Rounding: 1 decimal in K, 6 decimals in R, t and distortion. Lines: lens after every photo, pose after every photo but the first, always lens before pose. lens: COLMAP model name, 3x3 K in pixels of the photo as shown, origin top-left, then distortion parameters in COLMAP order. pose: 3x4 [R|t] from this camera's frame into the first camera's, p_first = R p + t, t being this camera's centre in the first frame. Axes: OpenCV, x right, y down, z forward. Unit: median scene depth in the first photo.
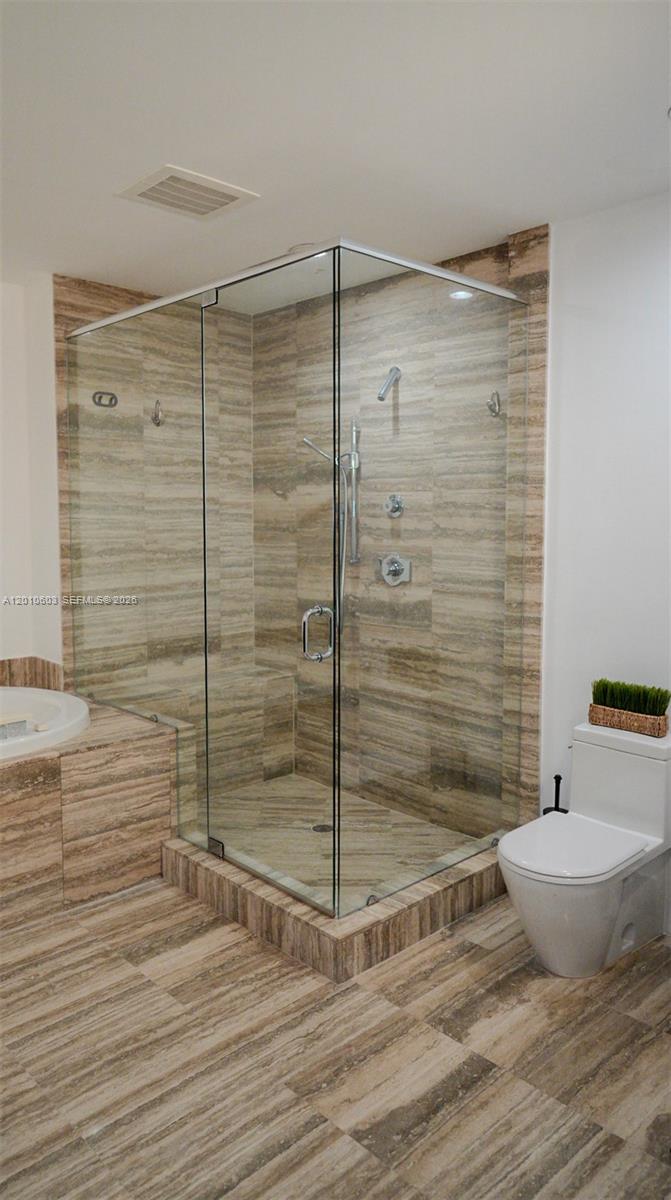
lens RADIAL K [[803.4, 0, 335.5], [0, 803.4, 600.0], [0, 0, 1]] dist [-0.000167, 0.001428]
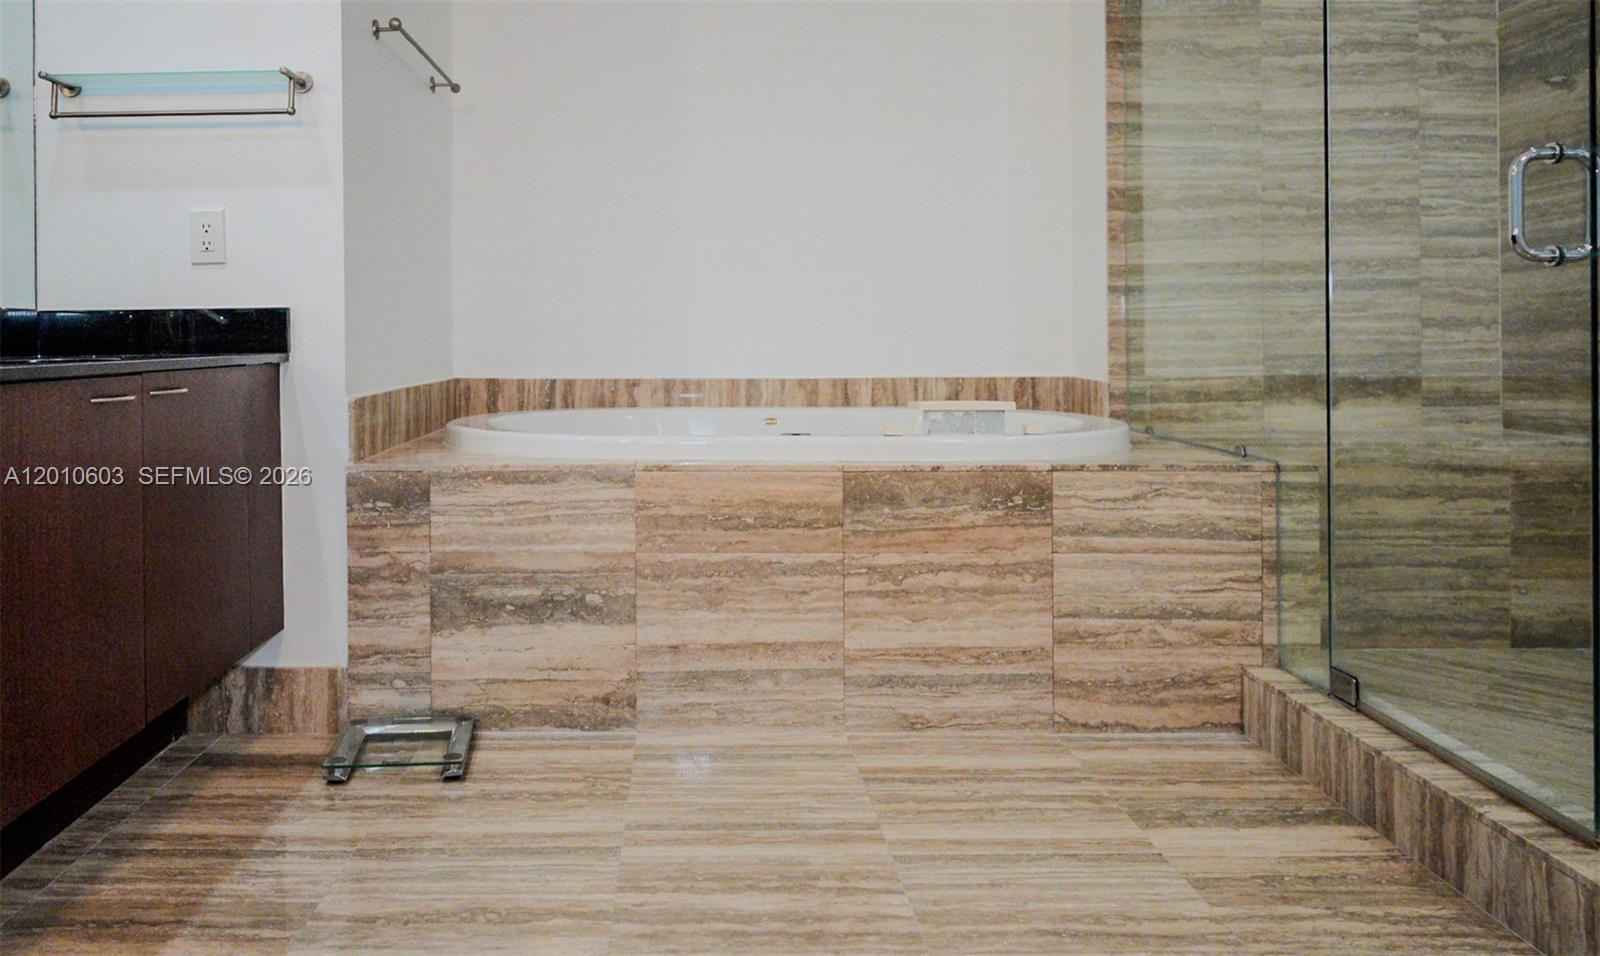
lens RADIAL K [[1146.5, 0, 800.0], [0, 1146.5, 478.0], [0, 0, 1]] dist [0.003166, -0.000973]
pose [[0.717257, -0.007854, -0.696765, 0.117431], [-0.052314, 0.996508, -0.065085, 0.244514], [0.694842, 0.083133, 0.714341, 0.221374]]
